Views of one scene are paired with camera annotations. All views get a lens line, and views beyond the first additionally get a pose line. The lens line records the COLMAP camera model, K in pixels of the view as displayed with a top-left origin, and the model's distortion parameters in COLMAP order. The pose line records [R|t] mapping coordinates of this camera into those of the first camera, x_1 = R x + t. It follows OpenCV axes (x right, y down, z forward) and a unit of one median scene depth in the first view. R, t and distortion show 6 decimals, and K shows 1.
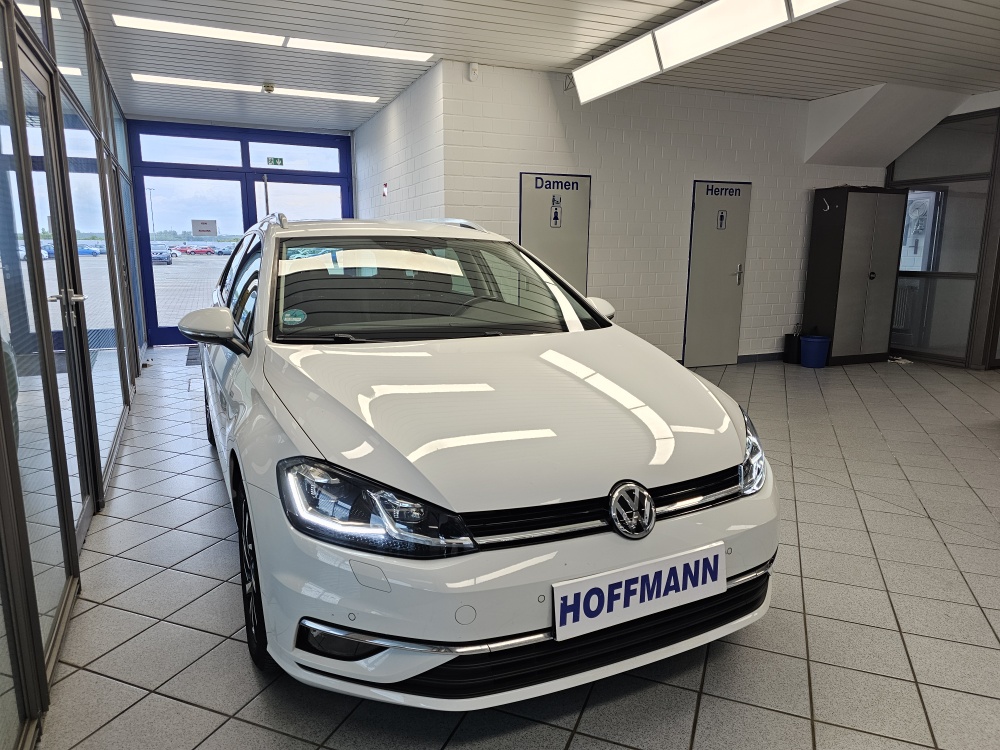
lens RADIAL K [[674.5, 0, 500.0], [0, 674.5, 375.0], [0, 0, 1]] dist [0.071505, -0.075174]
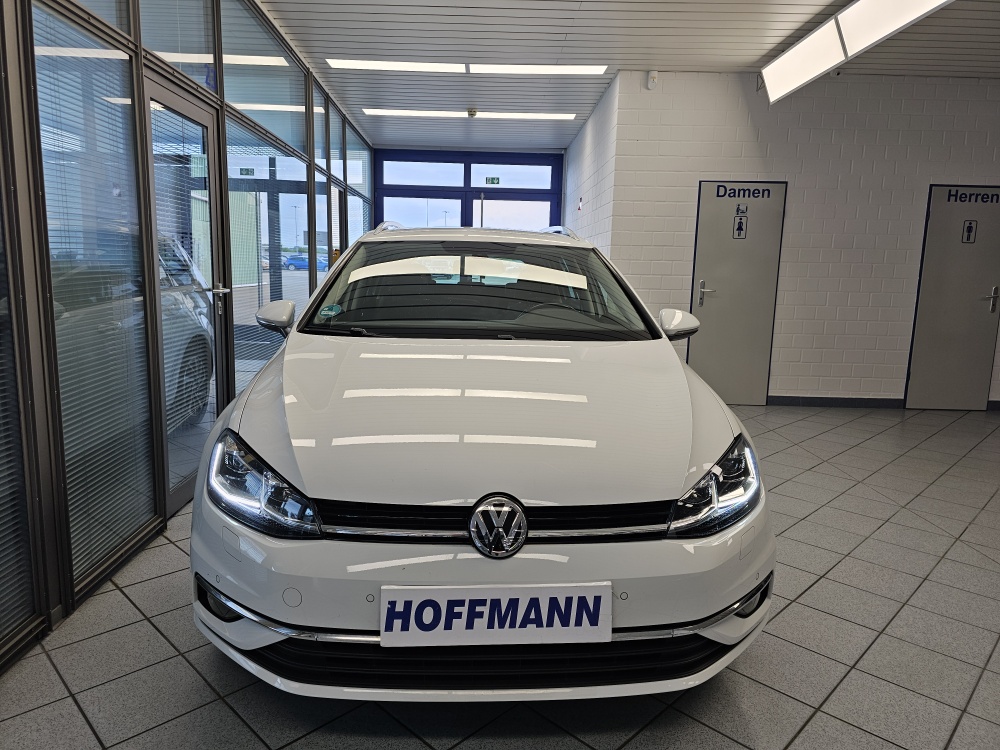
lens RADIAL K [[679.3, 0, 504.4], [0, 679.3, 362.6], [0, 0, 1]] dist [0.068583, -0.079113]
pose [[0.919123, 0.072889, -0.387170, 0.206424], [-0.090647, 0.995496, -0.027779, 0.001554], [0.383401, 0.060628, 0.921590, 0.053198]]
